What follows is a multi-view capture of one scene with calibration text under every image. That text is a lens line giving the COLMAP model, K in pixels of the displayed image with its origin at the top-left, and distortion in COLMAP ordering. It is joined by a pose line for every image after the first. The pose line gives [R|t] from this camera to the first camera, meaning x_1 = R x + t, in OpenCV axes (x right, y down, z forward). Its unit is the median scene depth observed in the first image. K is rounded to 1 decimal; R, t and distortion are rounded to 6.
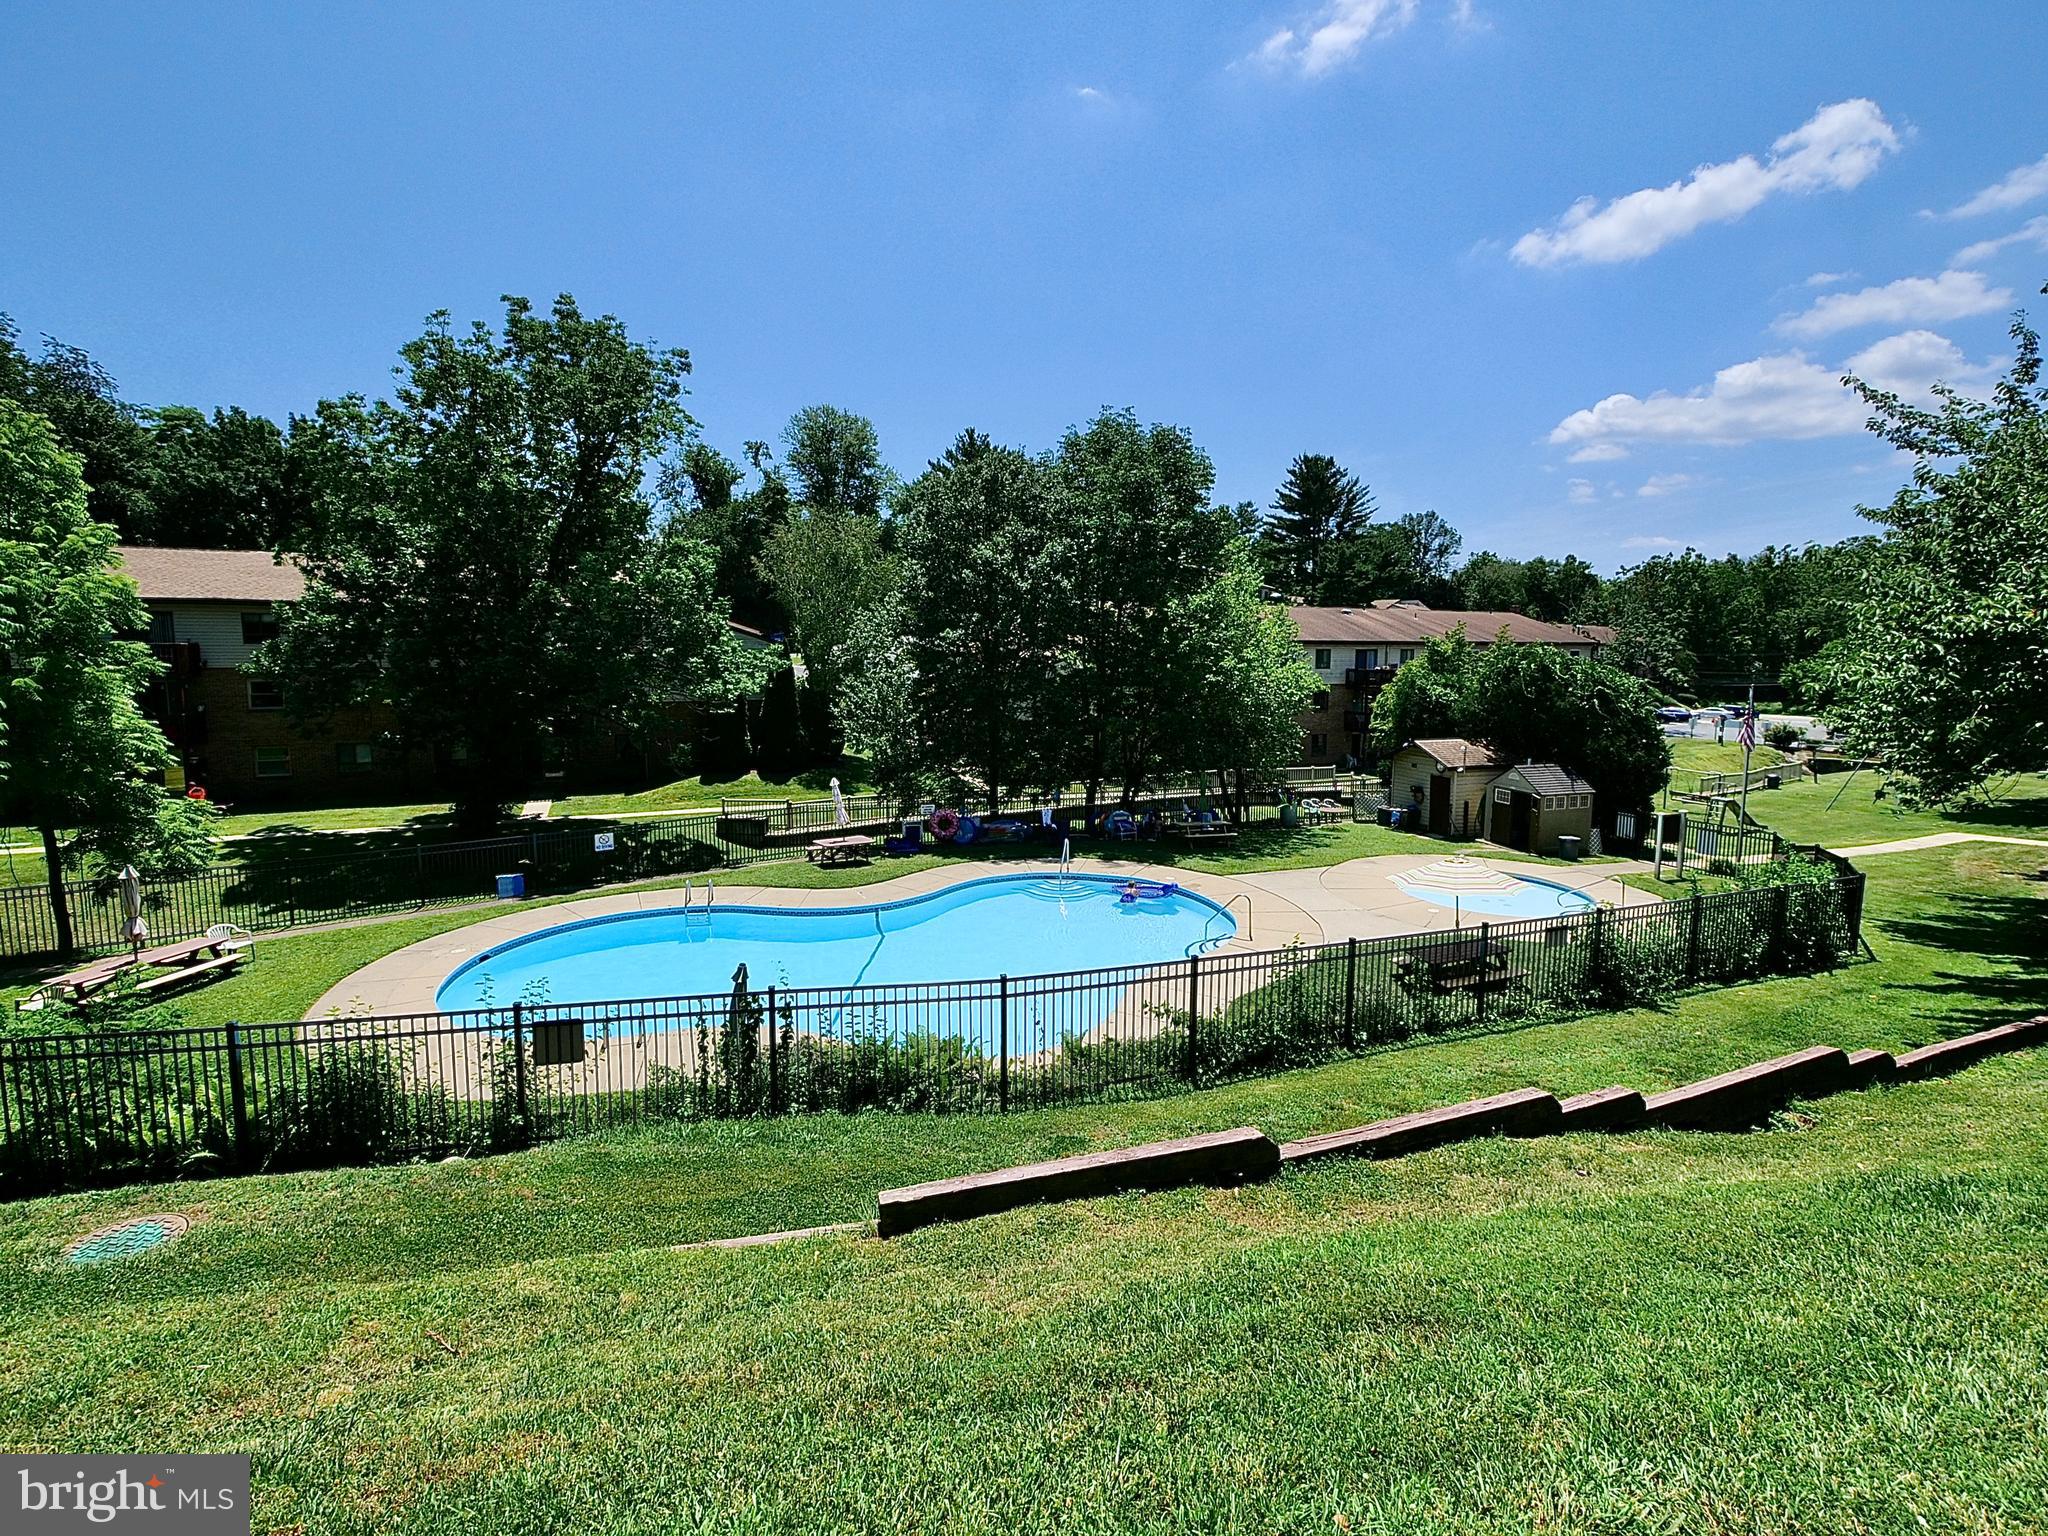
lens RADIAL K [[903.8, 0, 1033.0], [0, 903.8, 741.9], [0, 0, 1]] dist [-0.008938, 0.000328]
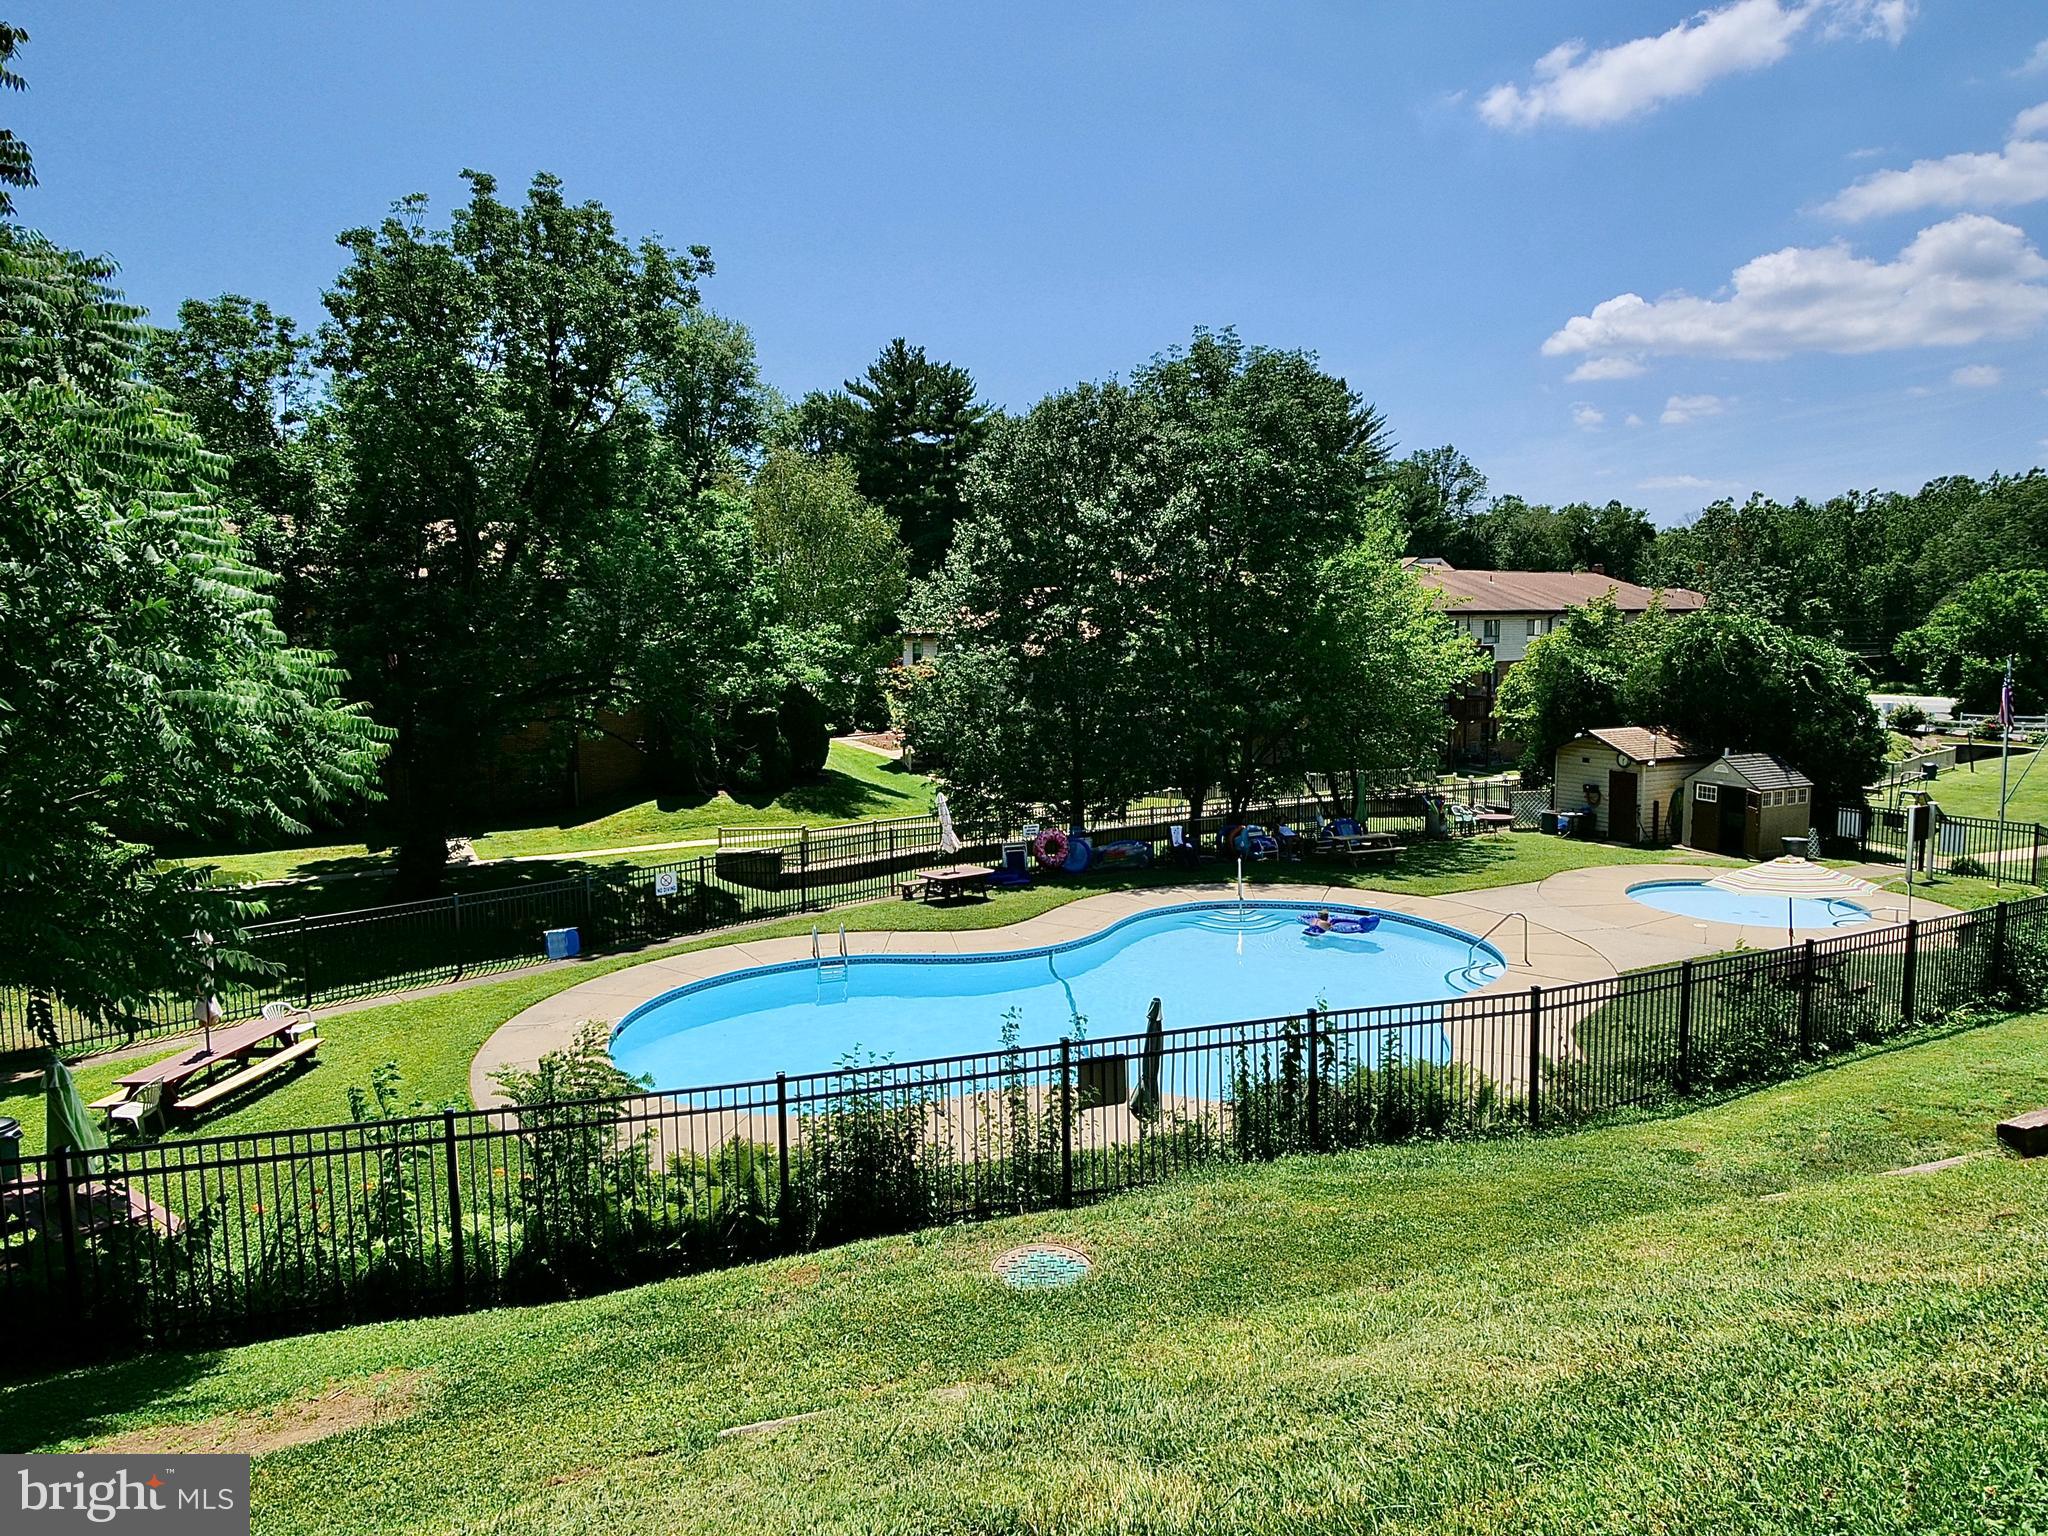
lens RADIAL K [[1201.1, 0, 1024.3], [0, 1201.1, 747.8], [0, 0, 1]] dist [0.002271, 0.000324]
pose [[0.994156, -0.025309, 0.104941, -0.216379], [0.025441, 0.999676, 0.000079, 0.001431], [-0.104909, 0.002591, 0.994478, -0.048956]]
